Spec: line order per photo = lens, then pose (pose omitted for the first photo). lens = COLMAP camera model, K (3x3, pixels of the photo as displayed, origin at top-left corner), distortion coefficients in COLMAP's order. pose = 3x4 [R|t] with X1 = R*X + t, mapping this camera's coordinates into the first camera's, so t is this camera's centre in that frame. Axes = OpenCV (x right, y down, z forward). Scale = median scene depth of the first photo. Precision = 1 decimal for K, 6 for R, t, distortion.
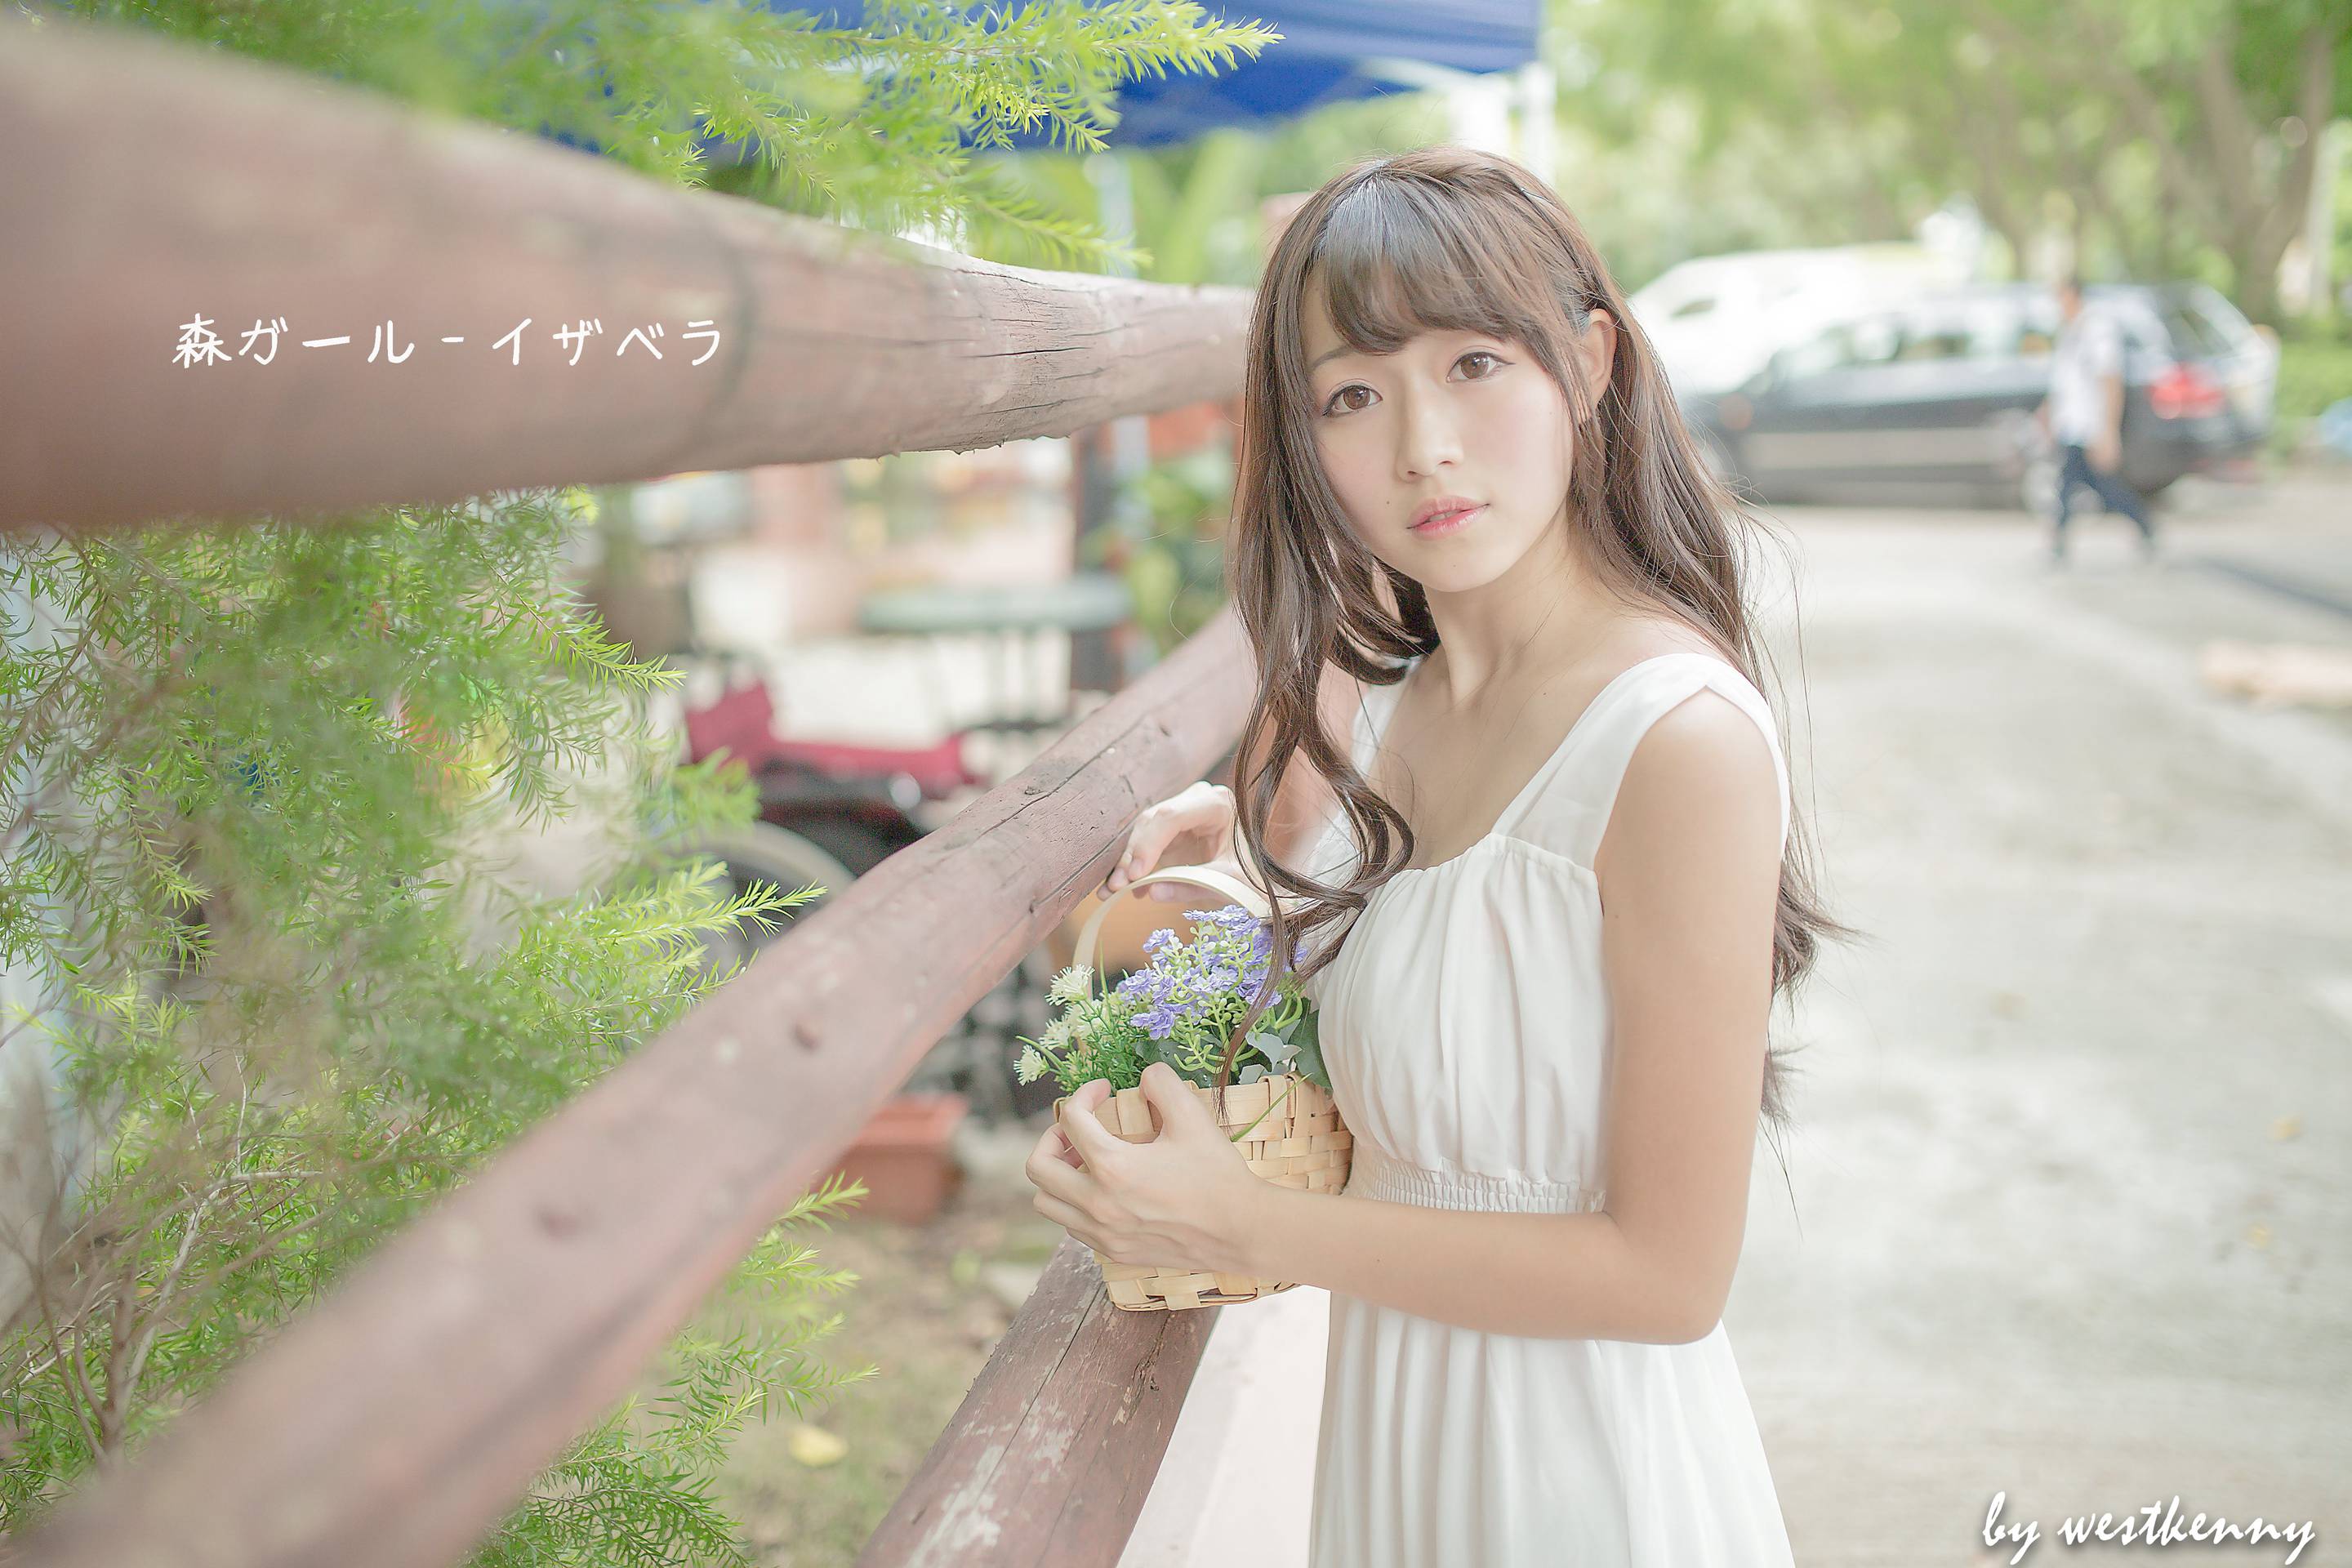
lens RADIAL K [[2243.3, 0, 1164.6], [0, 2243.3, 783.0], [0, 0, 1]] dist [-0.034953, 0.015828]
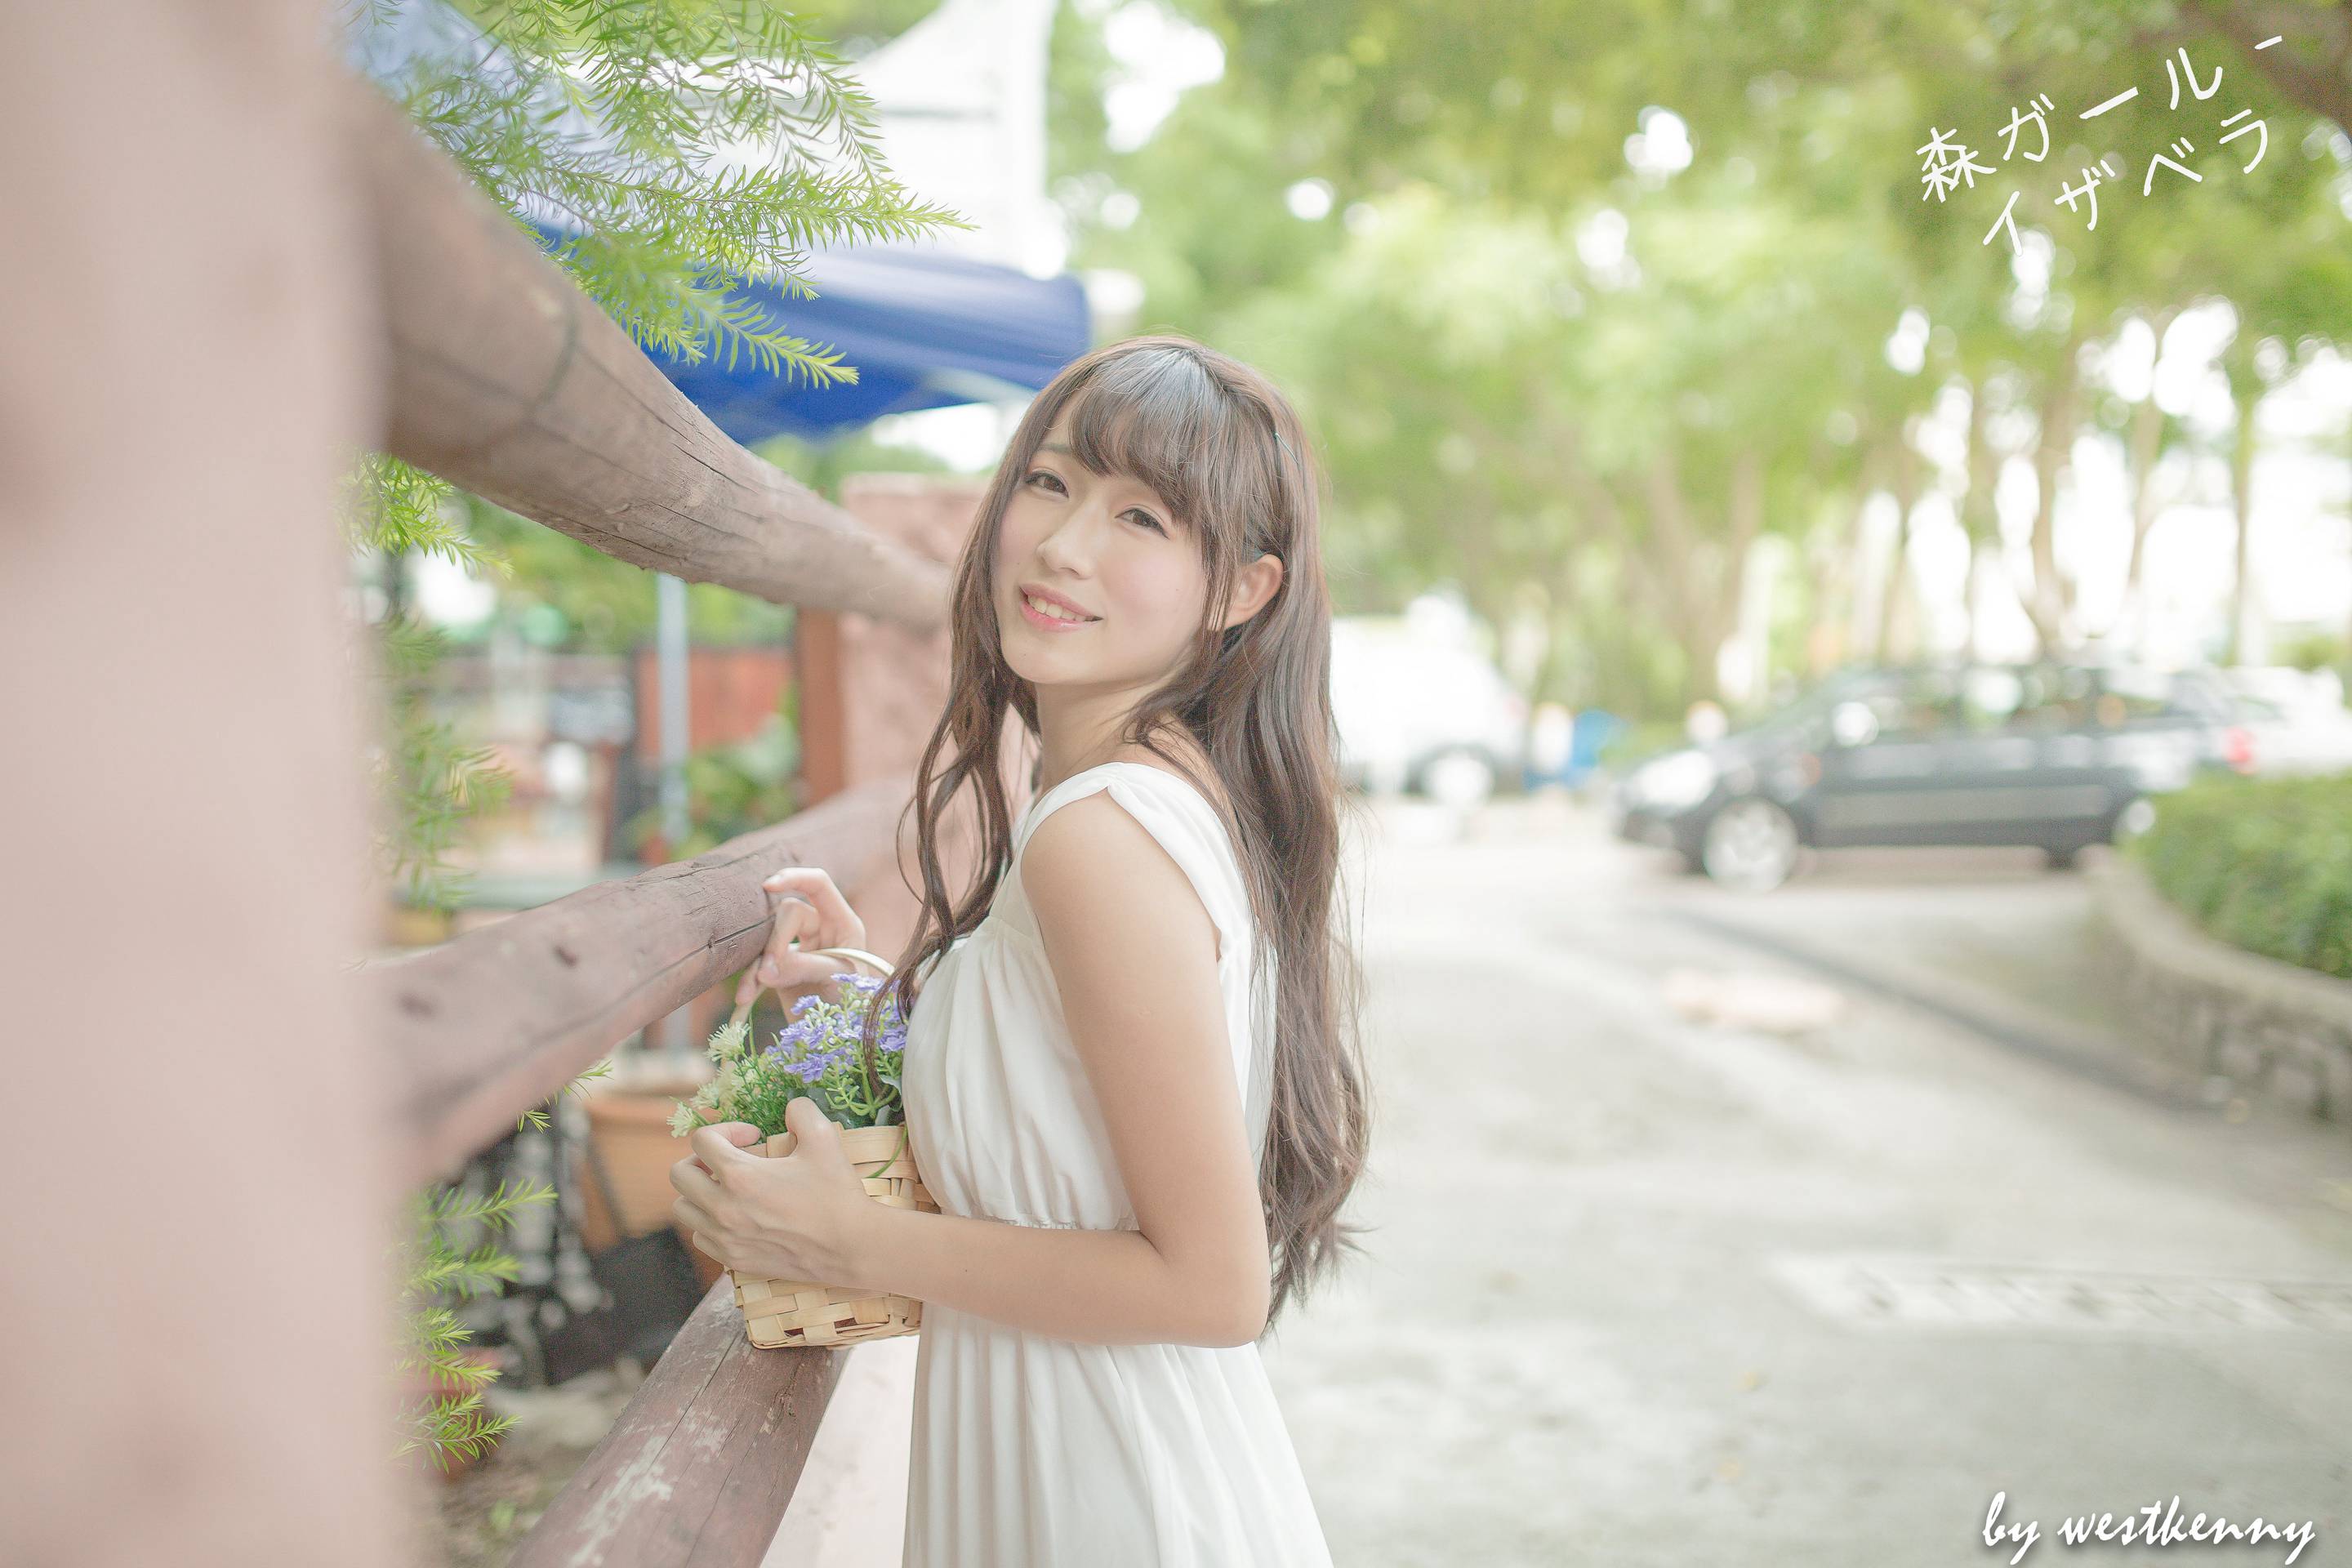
lens RADIAL K [[2243.3, 0, 1164.6], [0, 2243.3, 783.0], [0, 0, 1]] dist [-0.034953, 0.015828]
pose [[0.976405, 0.039969, 0.212214, -0.070419], [-0.006870, 0.987974, -0.154469, 0.133284], [-0.215836, 0.149366, 0.964938, -0.134222]]
